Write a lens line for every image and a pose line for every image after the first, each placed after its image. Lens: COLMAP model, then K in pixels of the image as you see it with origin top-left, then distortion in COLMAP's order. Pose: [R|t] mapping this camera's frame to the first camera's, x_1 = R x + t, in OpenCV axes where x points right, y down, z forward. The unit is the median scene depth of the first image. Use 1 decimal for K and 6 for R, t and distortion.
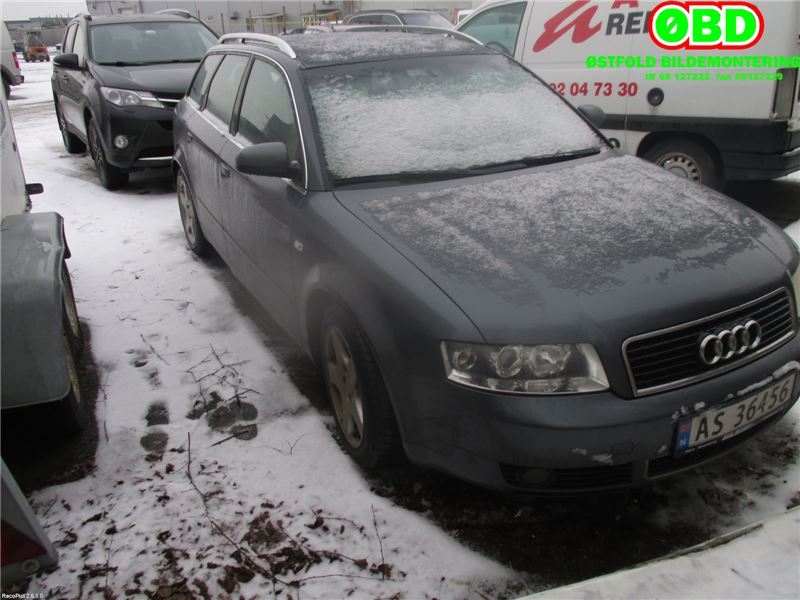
lens RADIAL K [[662.8, 0, 399.2], [0, 662.8, 299.8], [0, 0, 1]] dist [-0.001657, -0.006020]
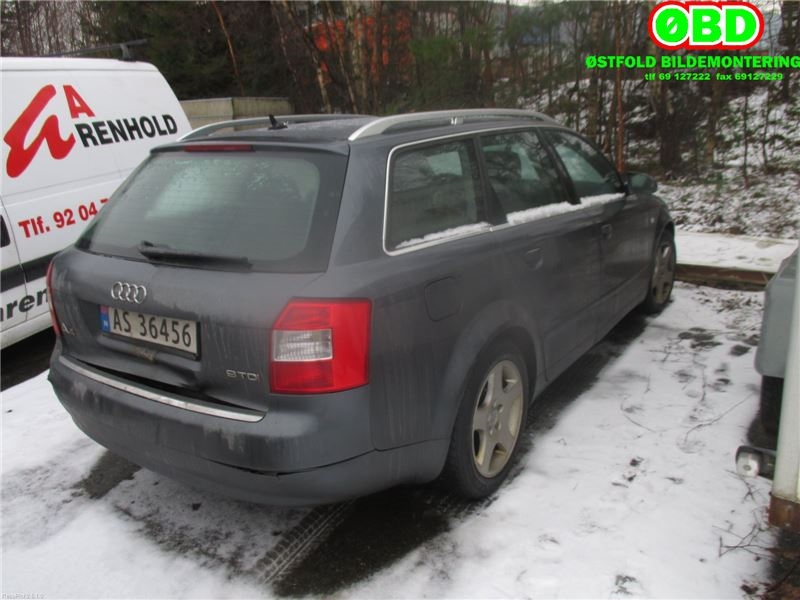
lens RADIAL K [[662.8, 0, 402.3], [0, 662.8, 302.1], [0, 0, 1]] dist [-0.001657, -0.006020]
pose [[-0.481084, -0.204569, 0.852473, -0.664252], [0.386752, 0.823130, 0.415787, -0.438493], [-0.786753, 0.529724, -0.316877, 1.070308]]
